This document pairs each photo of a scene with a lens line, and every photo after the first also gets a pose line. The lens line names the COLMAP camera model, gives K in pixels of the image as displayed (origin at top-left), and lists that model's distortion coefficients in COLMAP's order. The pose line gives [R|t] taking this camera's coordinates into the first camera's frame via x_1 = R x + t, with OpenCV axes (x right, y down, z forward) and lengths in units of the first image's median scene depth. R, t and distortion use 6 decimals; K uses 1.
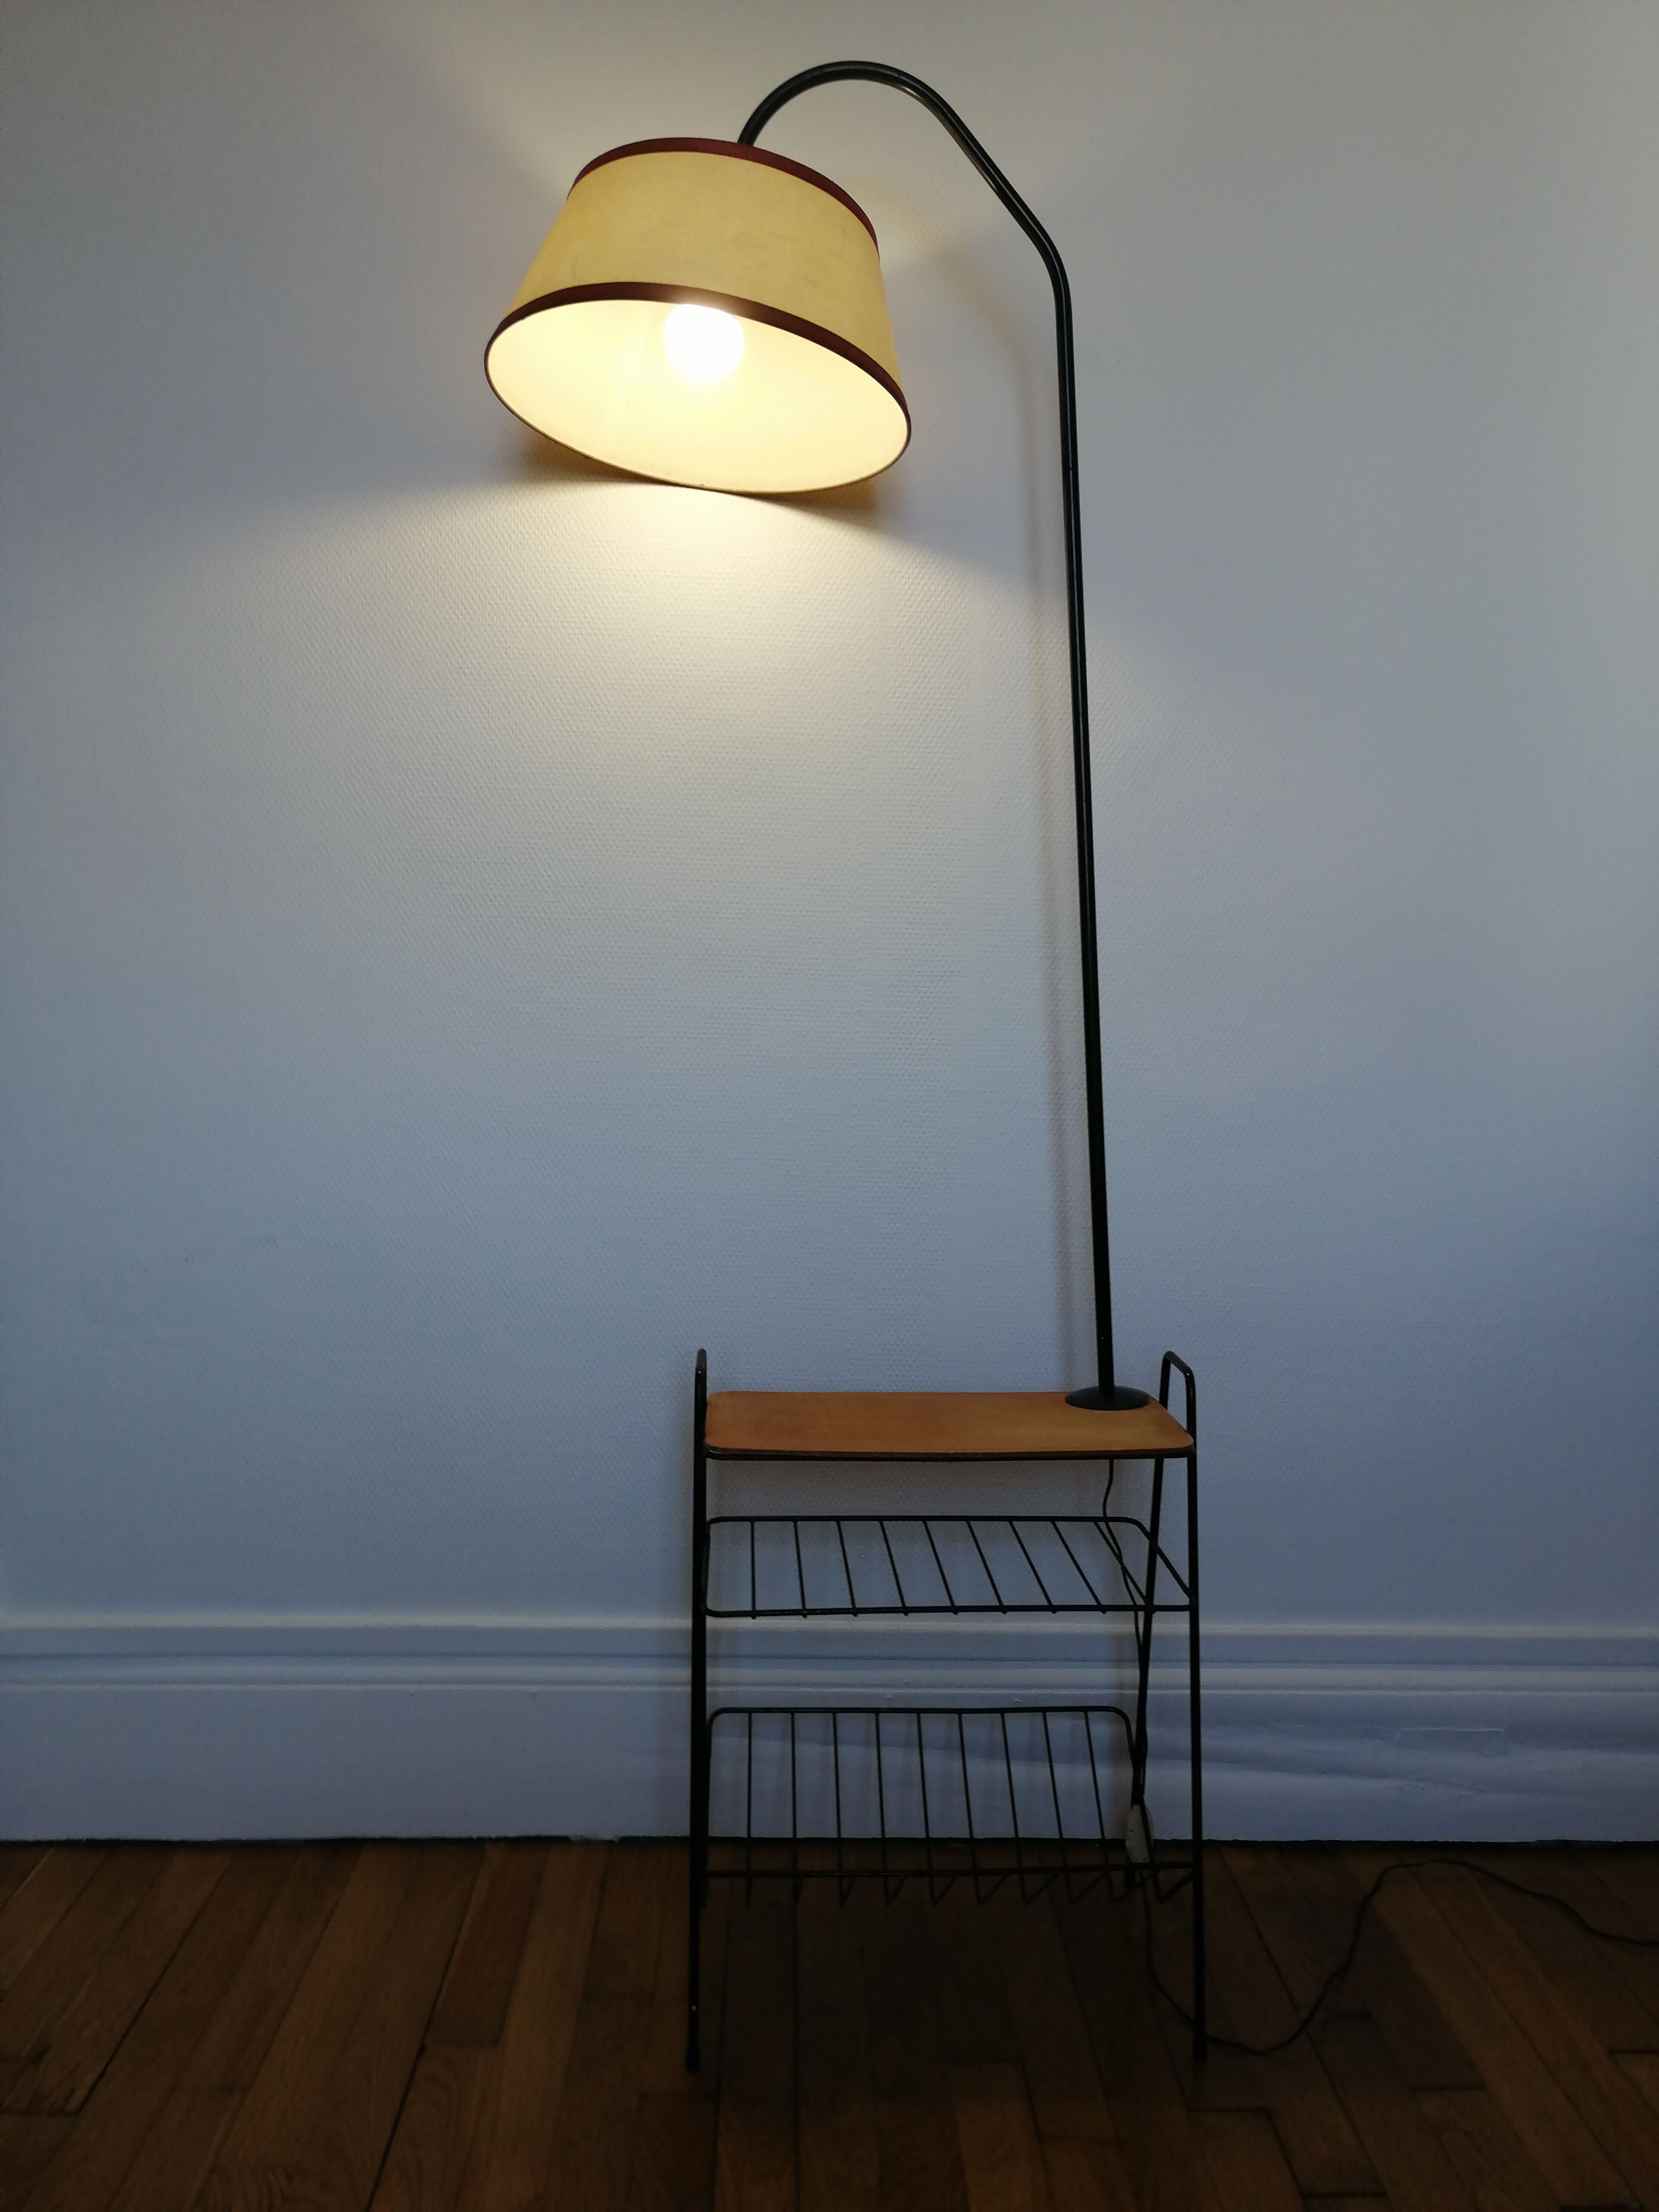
lens RADIAL K [[1763.6, 0, 836.9], [0, 1763.6, 1125.7], [0, 0, 1]] dist [-0.000510, -0.017113]
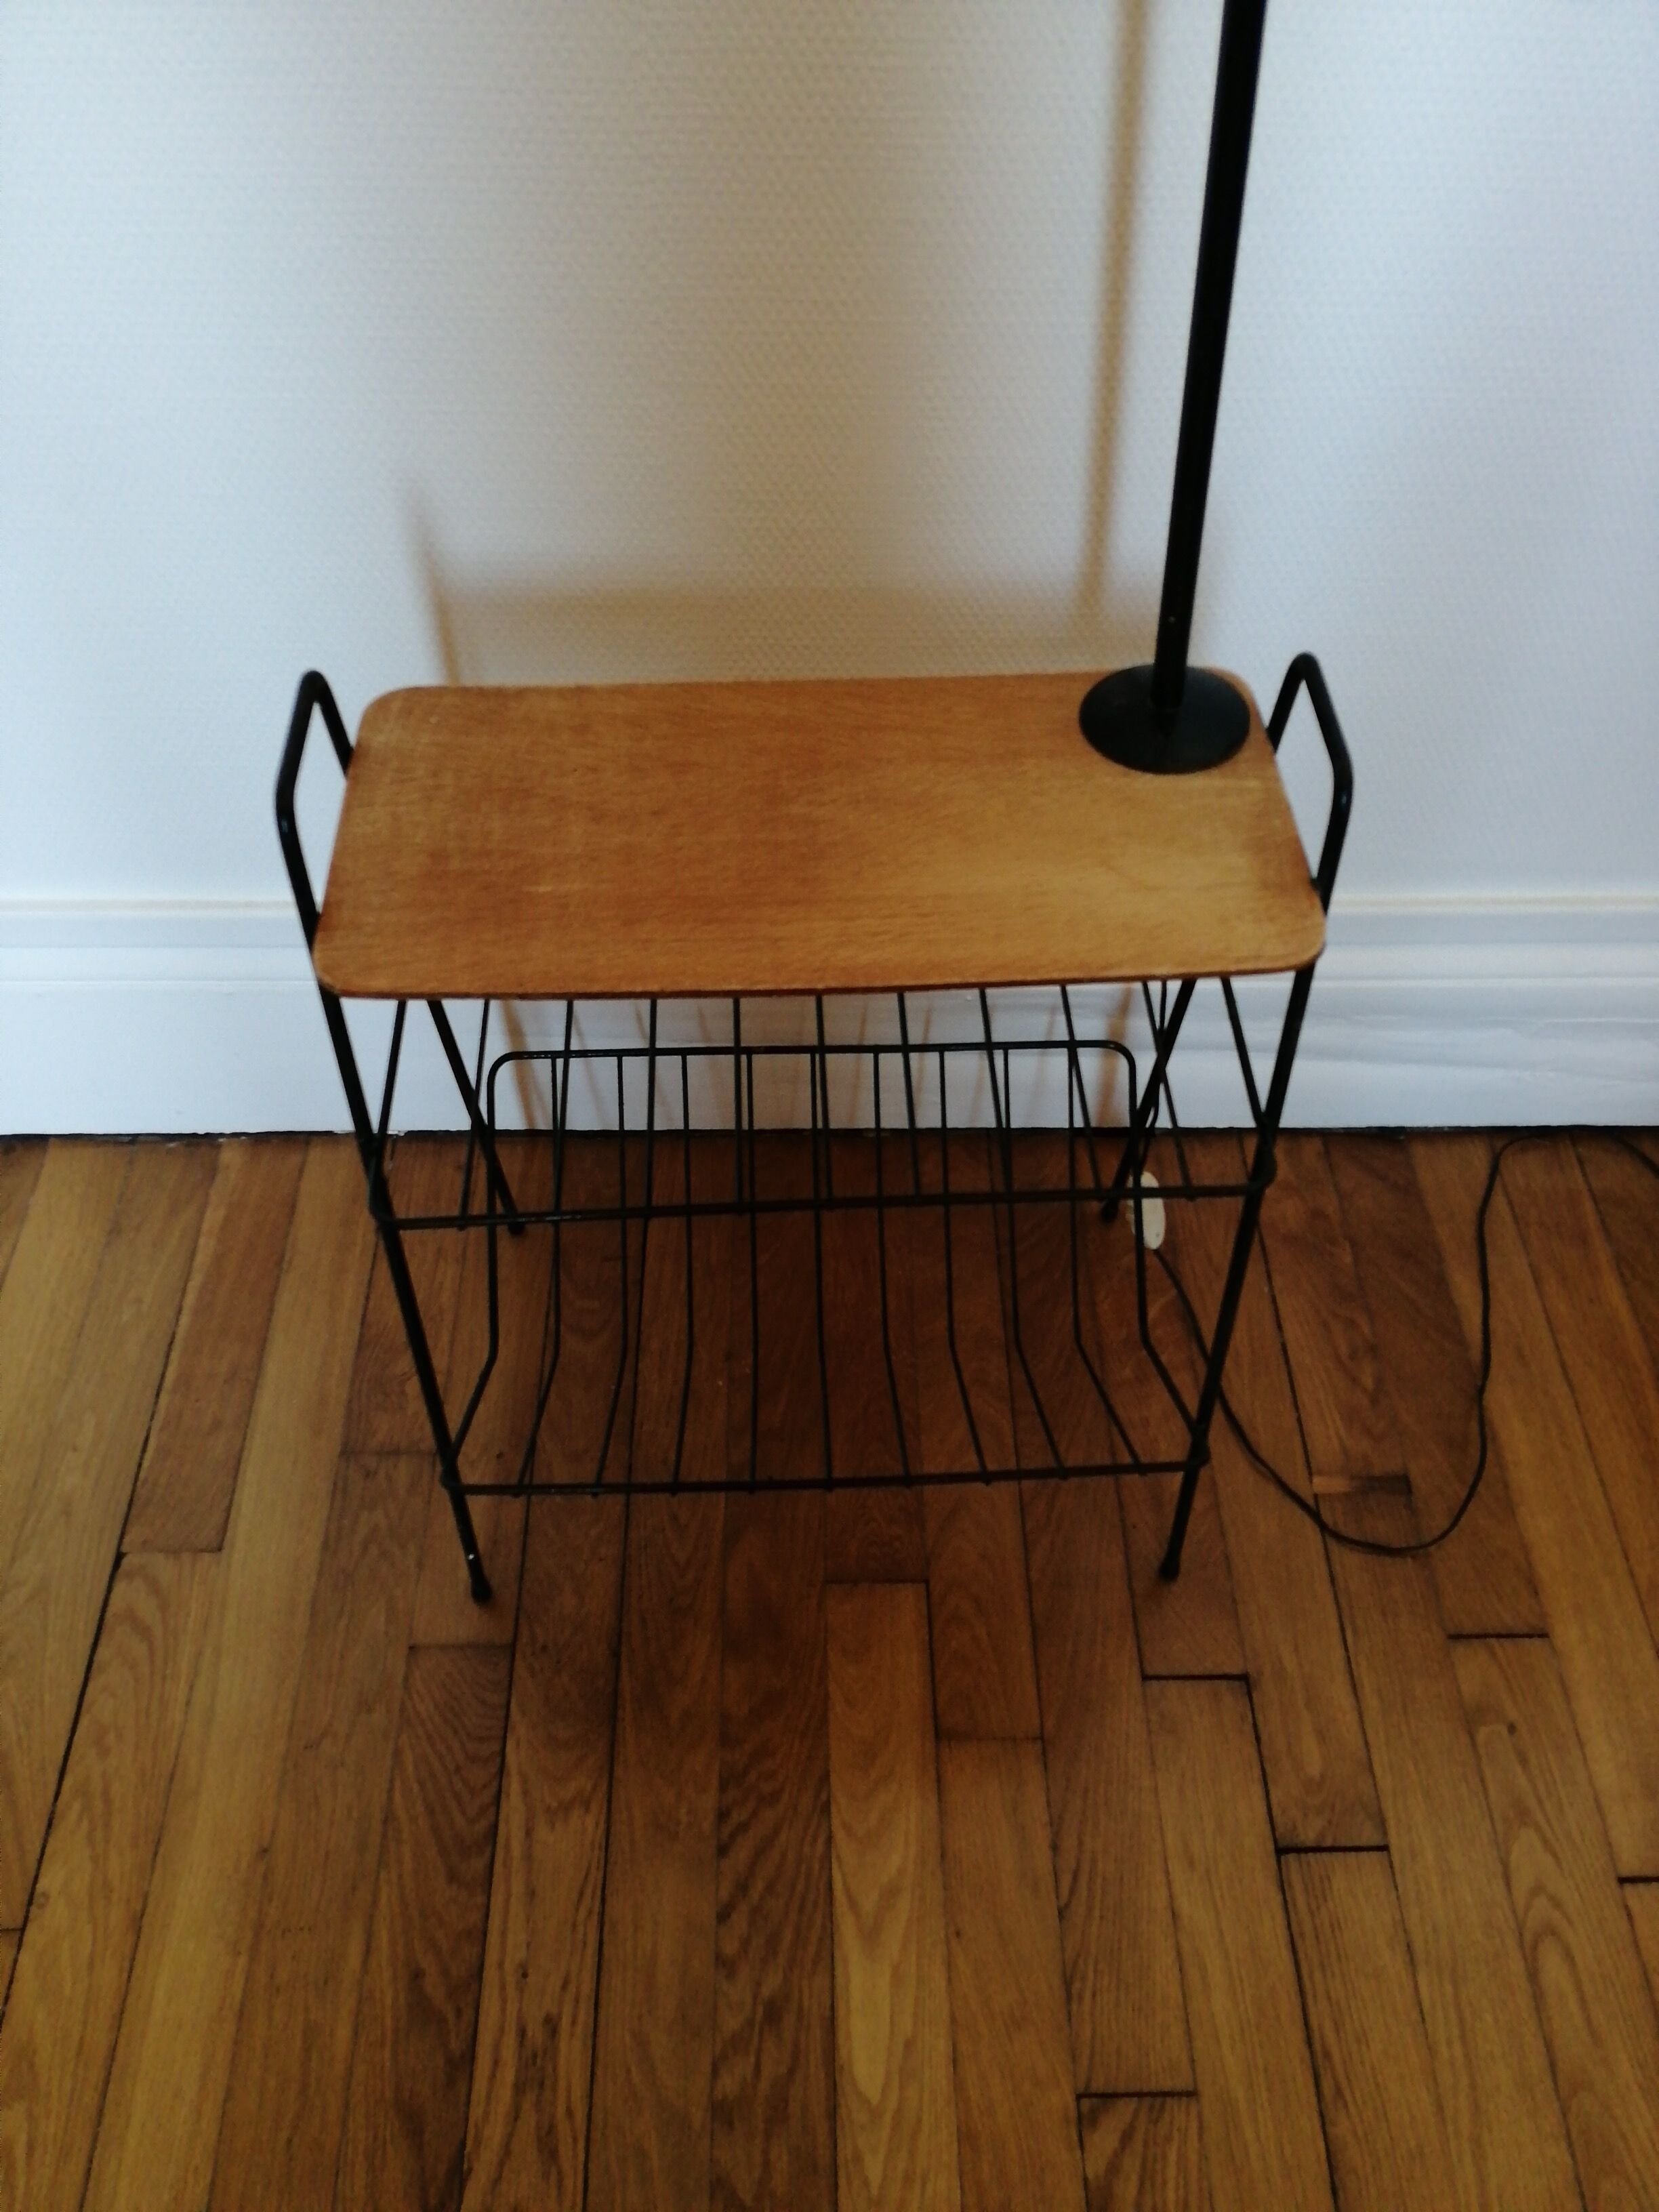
lens RADIAL K [[1719.1, 0, 838.7], [0, 1719.1, 1113.2], [0, 0, 1]] dist [0.012036, 0.000962]
pose [[0.999925, 0.008416, -0.008843, 0.064222], [0.000516, 0.694582, 0.719413, -0.113735], [0.012196, -0.719364, 0.694526, 0.563663]]
